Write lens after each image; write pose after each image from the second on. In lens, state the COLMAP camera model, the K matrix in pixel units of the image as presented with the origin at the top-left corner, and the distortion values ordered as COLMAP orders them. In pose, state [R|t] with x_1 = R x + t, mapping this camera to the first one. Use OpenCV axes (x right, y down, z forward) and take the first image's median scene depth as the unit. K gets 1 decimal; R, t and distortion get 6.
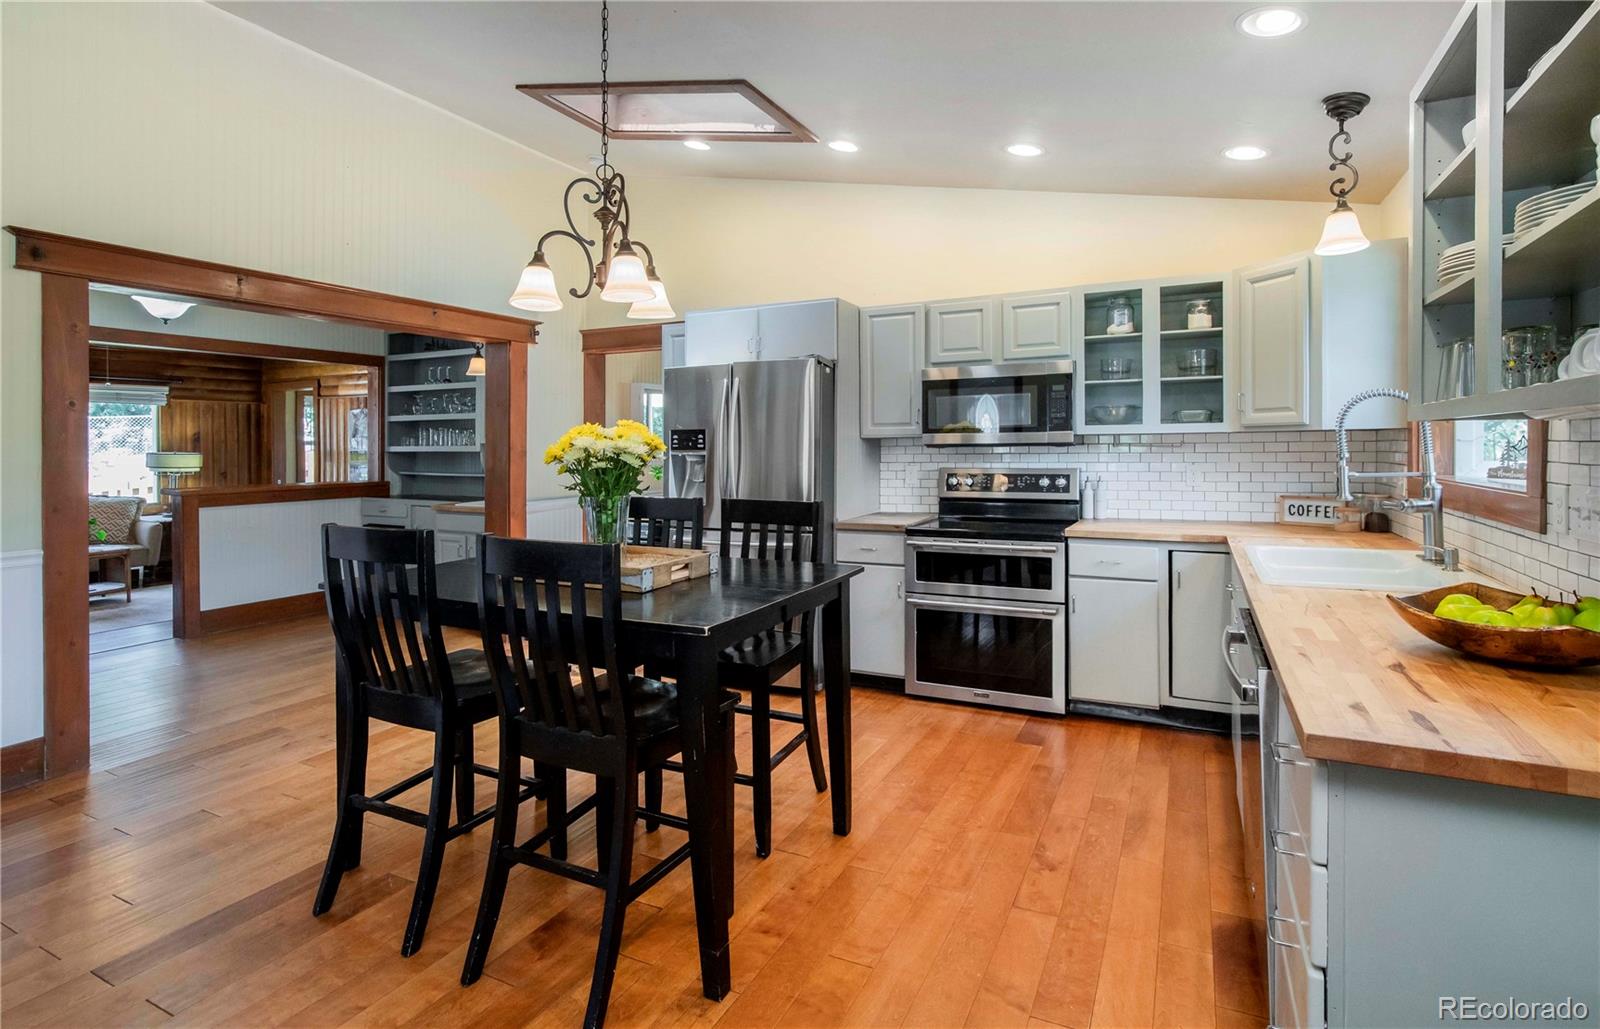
lens RADIAL K [[740.8, 0, 803.8], [0, 740.8, 451.9], [0, 0, 1]] dist [-0.000058, 0.000027]
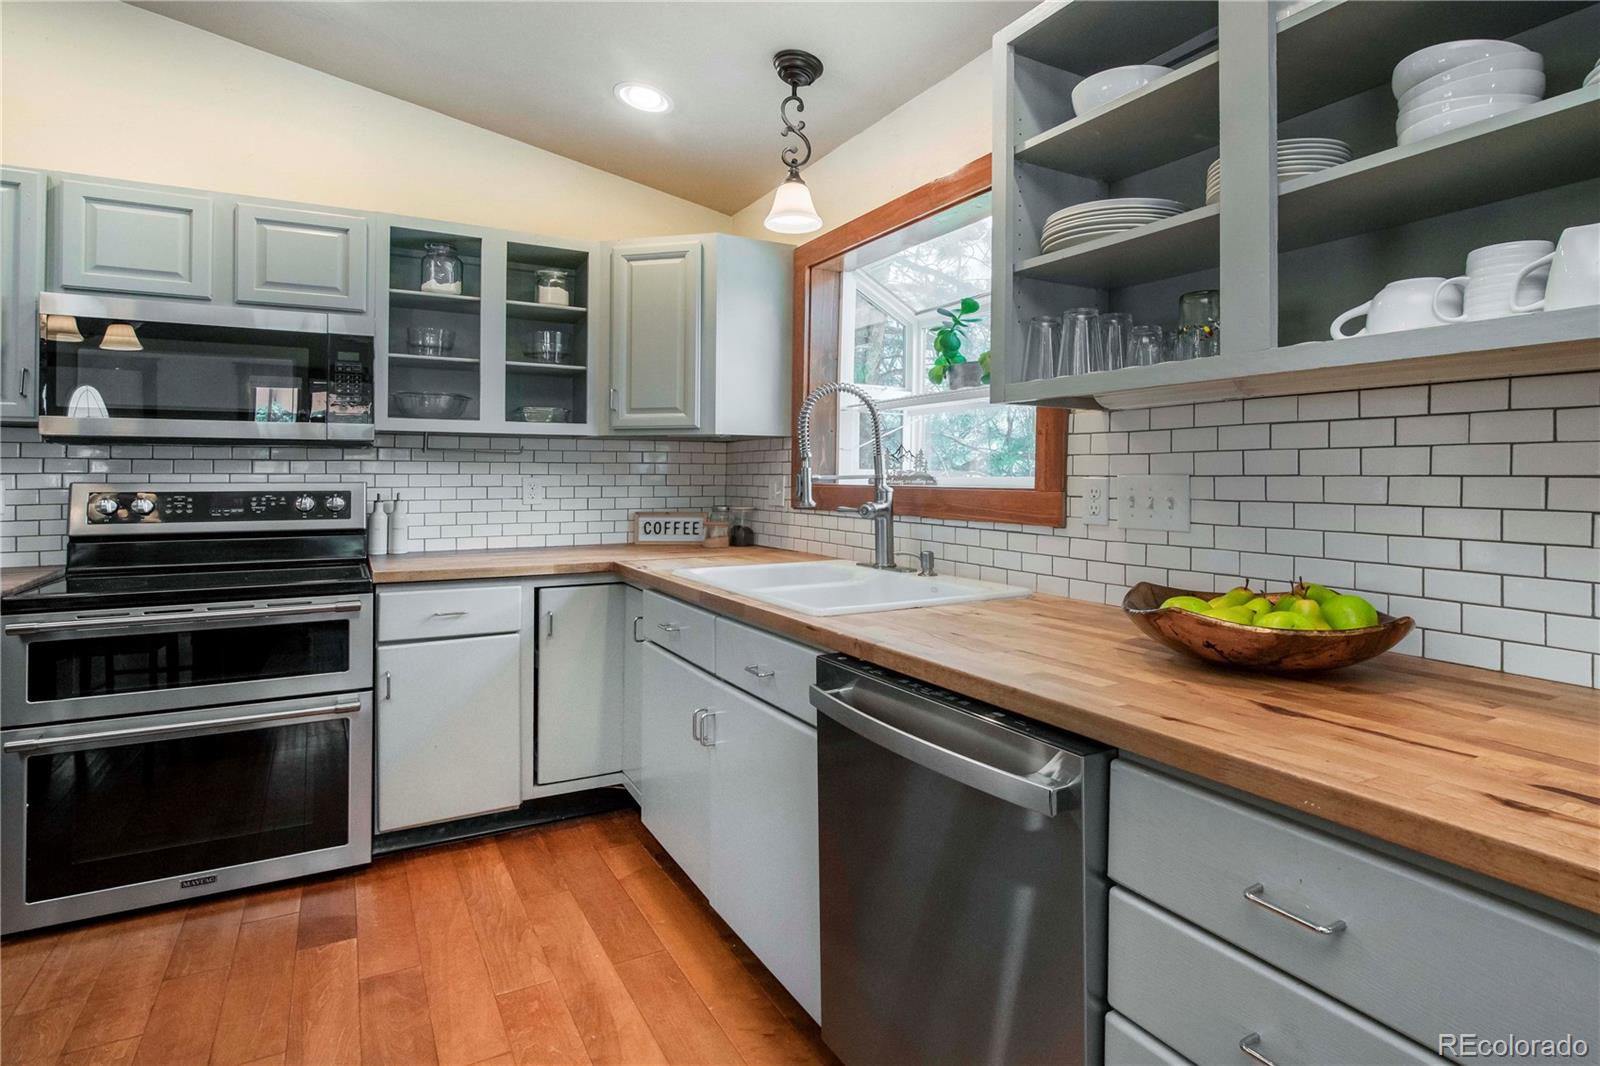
lens RADIAL K [[759.4, 0, 803.9], [0, 759.4, 473.5], [0, 0, 1]] dist [-0.016285, 0.000098]
pose [[0.502181, 0.027435, 0.864327, -0.031265], [-0.013185, 0.999623, -0.024069, 0.030803], [-0.864662, 0.000690, 0.502354, 0.363255]]
